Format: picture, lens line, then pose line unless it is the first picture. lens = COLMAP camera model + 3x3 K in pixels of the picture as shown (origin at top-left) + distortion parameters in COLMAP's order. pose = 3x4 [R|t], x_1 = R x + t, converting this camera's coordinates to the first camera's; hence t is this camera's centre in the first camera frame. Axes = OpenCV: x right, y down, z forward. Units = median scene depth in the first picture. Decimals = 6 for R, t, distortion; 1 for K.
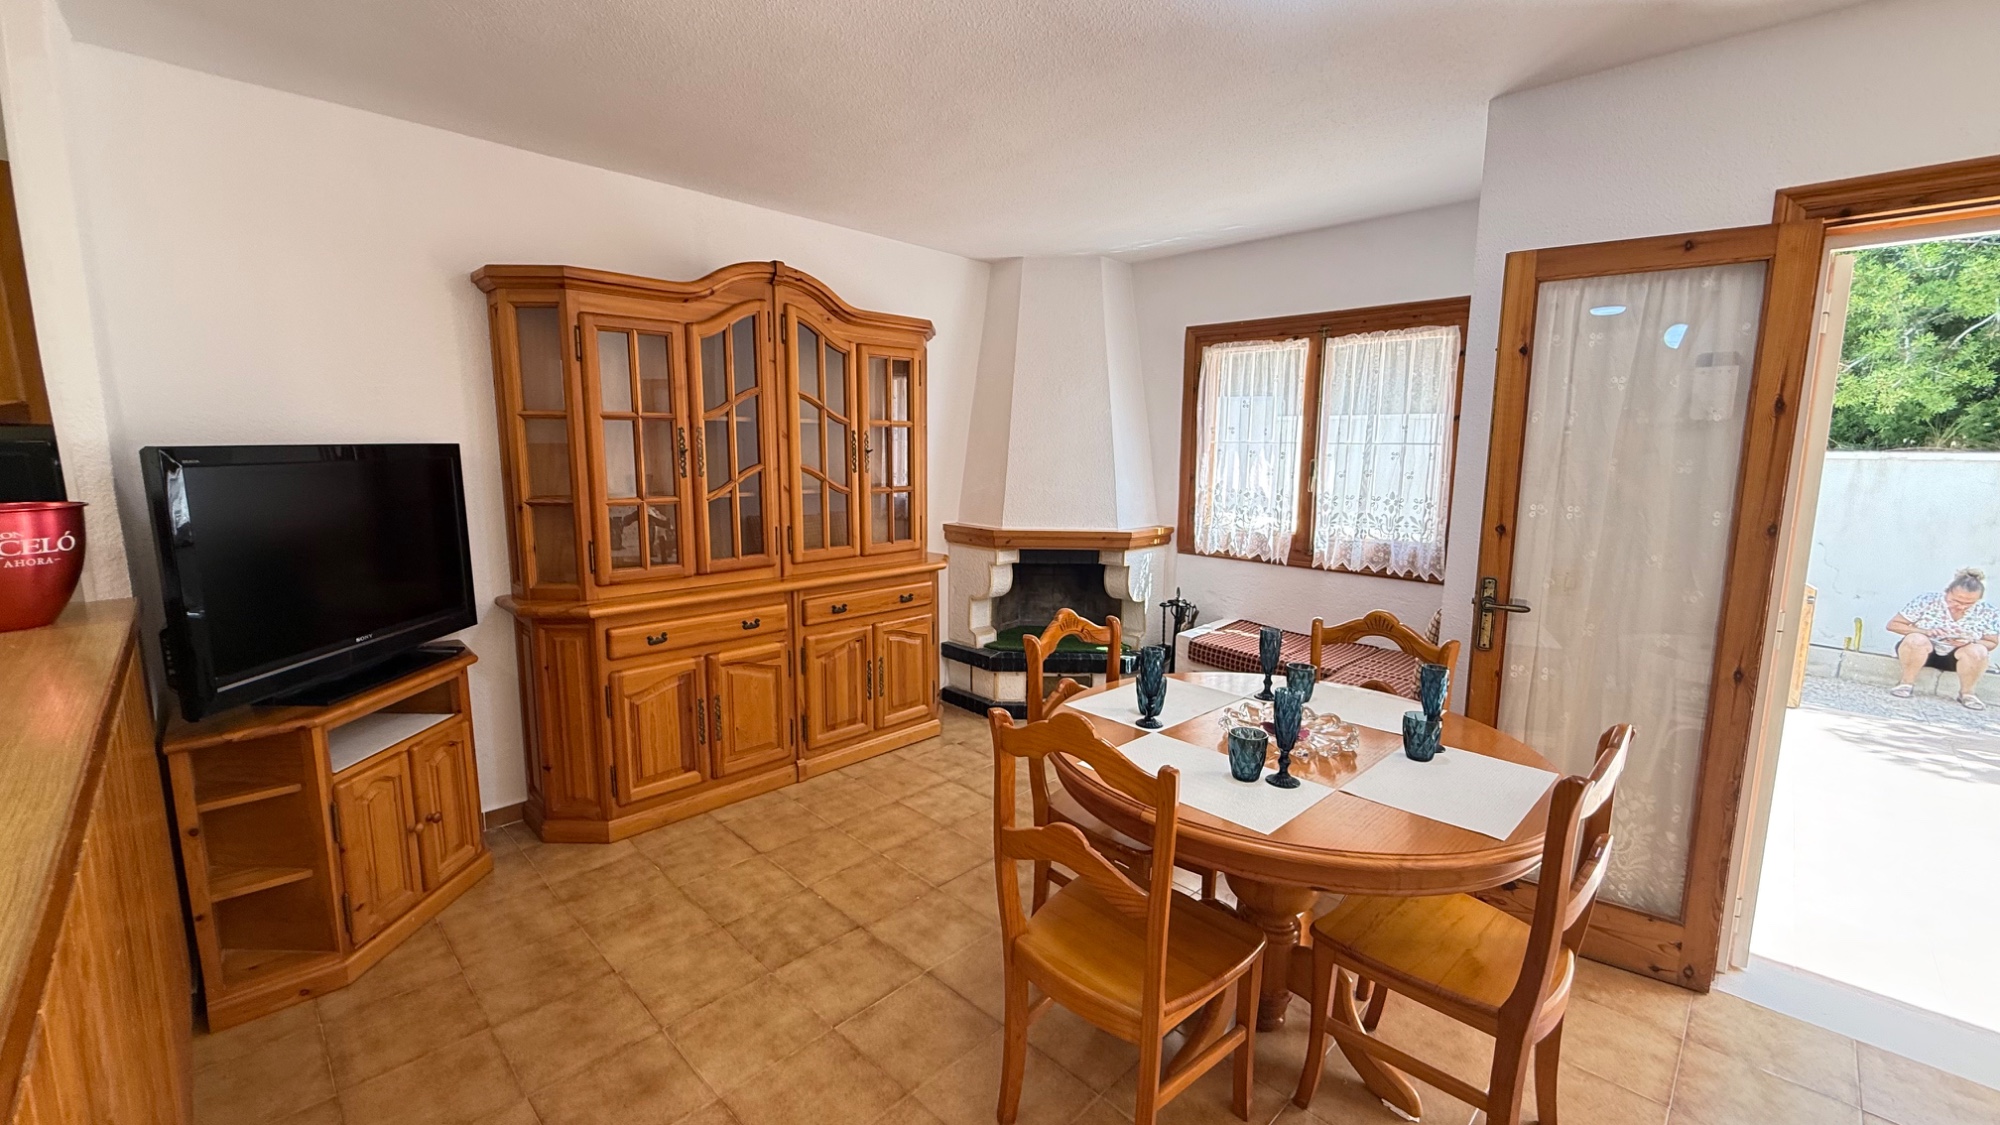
lens RADIAL K [[798.5, 0, 993.5], [0, 798.5, 561.6], [0, 0, 1]] dist [0.000173, 0.000280]
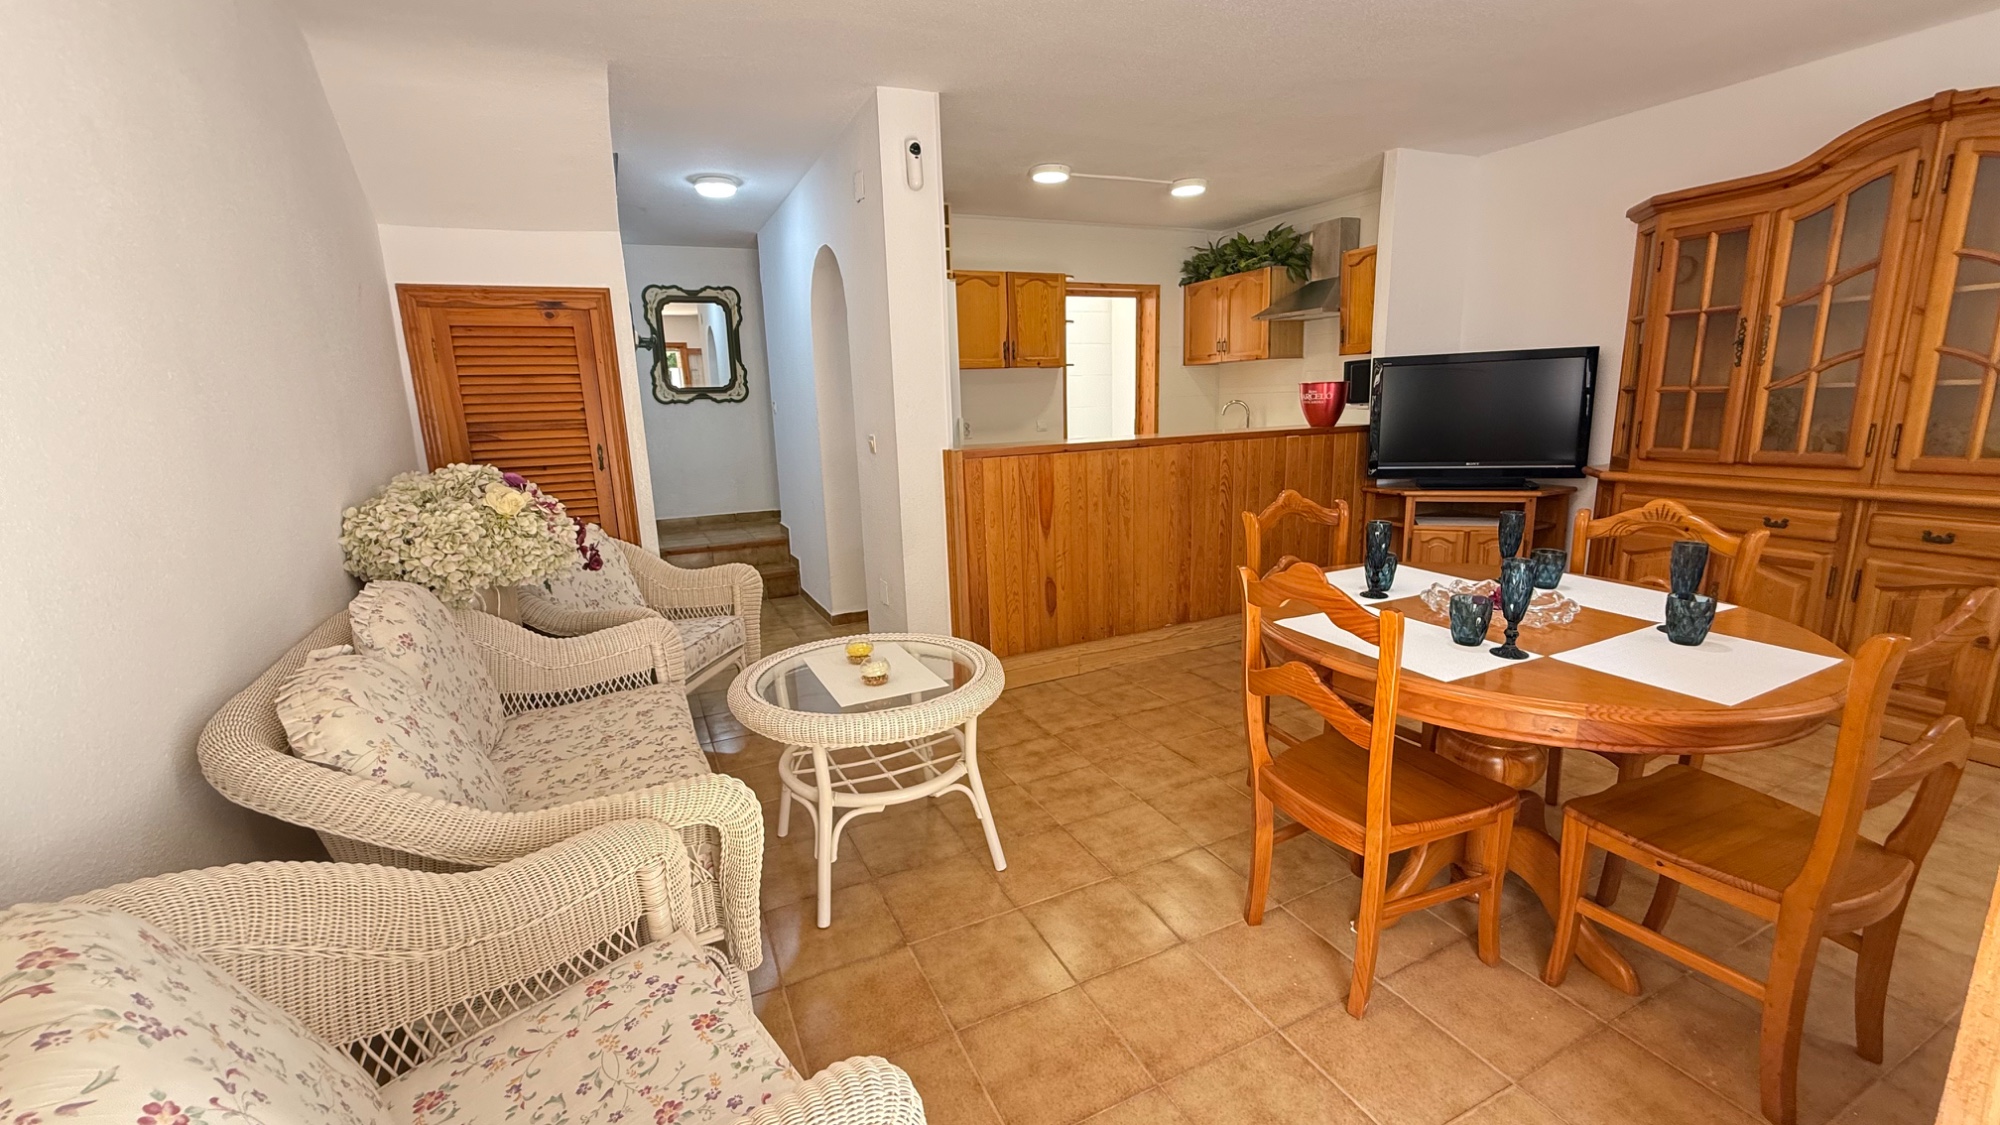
lens RADIAL K [[798.5, 0, 993.5], [0, 798.5, 561.6], [0, 0, 1]] dist [0.000173, 0.000280]
pose [[-0.337511, 0.196524, -0.920578, 0.834798], [-0.104495, 0.964097, 0.244125, -0.011181], [0.935504, 0.178590, -0.304858, 0.396016]]
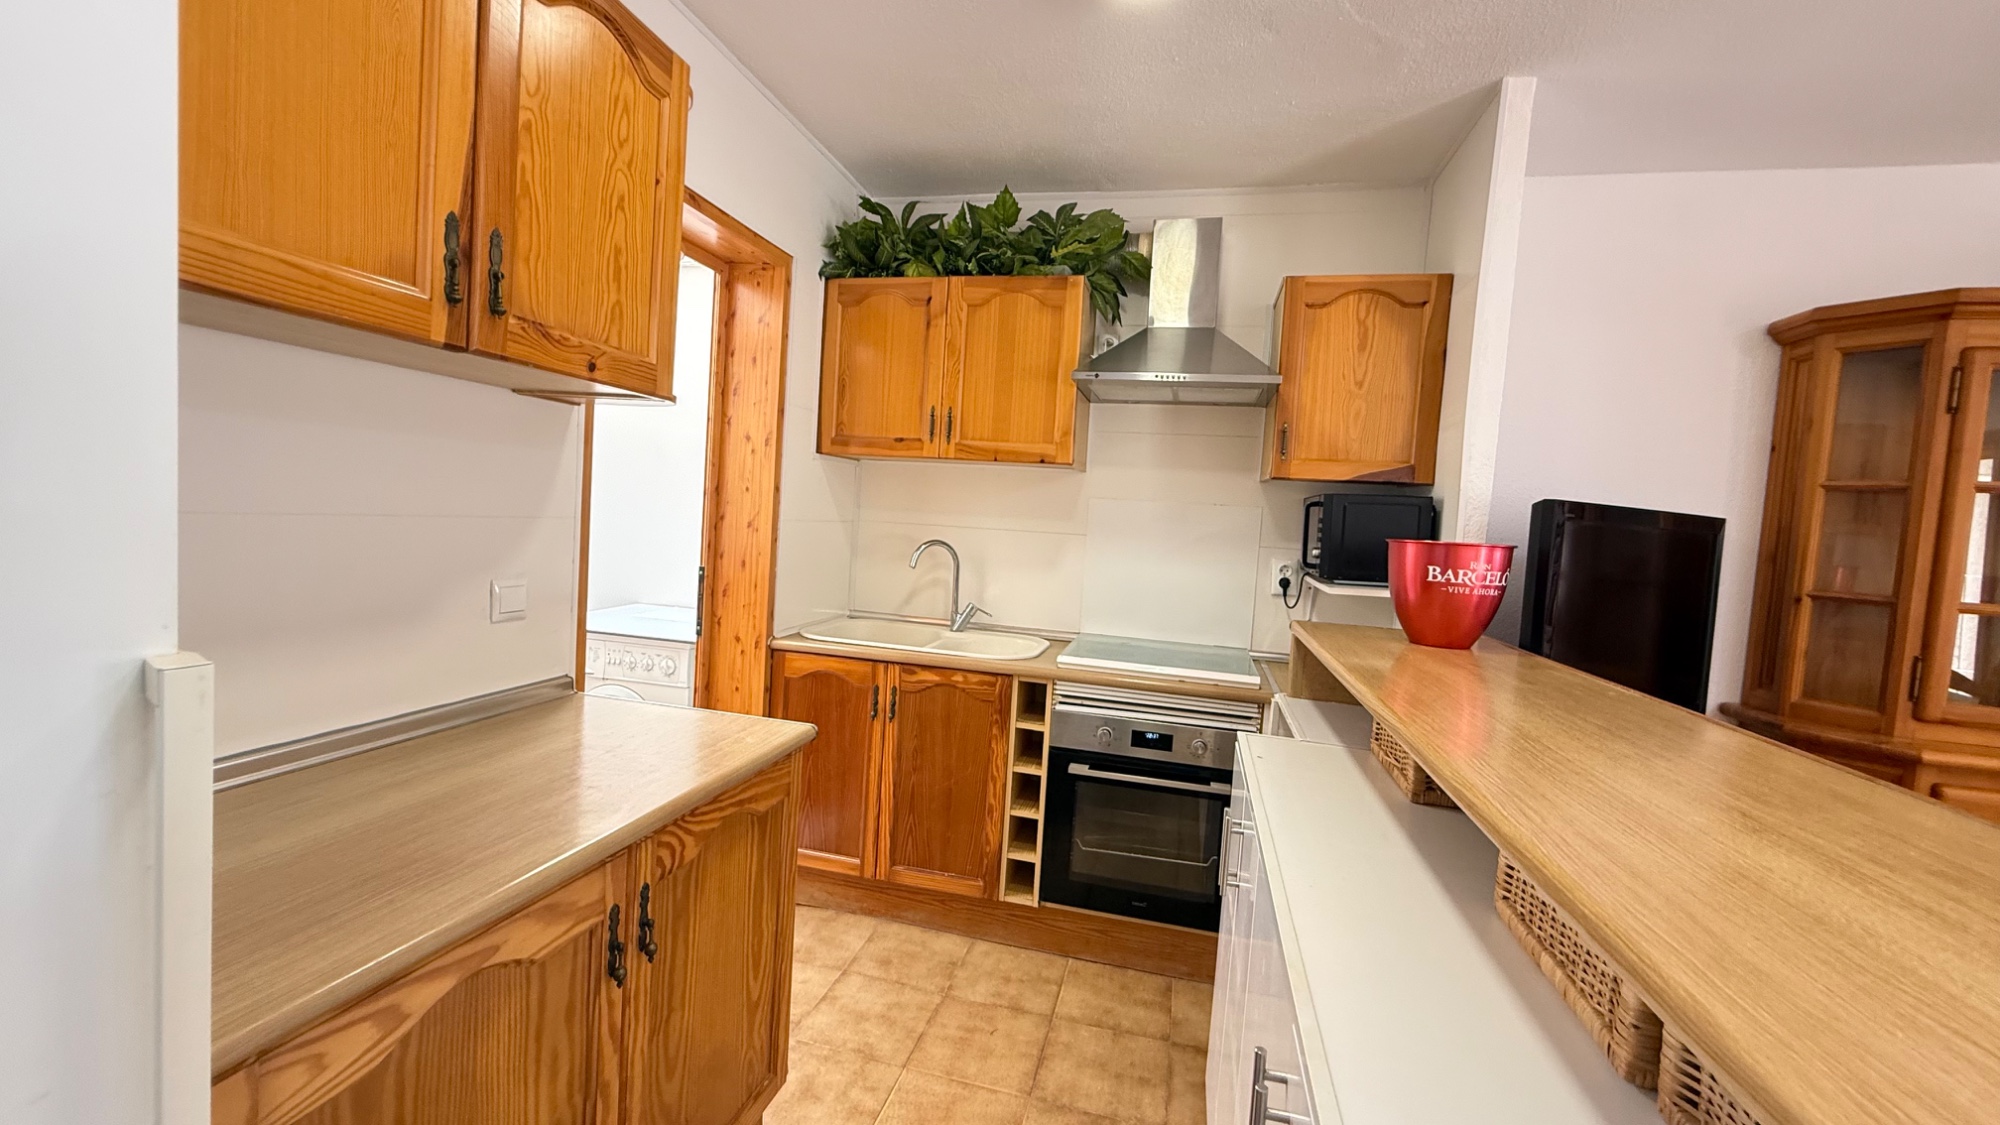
lens RADIAL K [[798.5, 0, 993.5], [0, 798.5, 561.6], [0, 0, 1]] dist [0.000173, 0.000280]
pose [[0.516625, 0.073973, -0.853010, -0.268482], [-0.184458, 0.982483, -0.026516, 0.052842], [0.836106, 0.171044, 0.521220, -0.081685]]
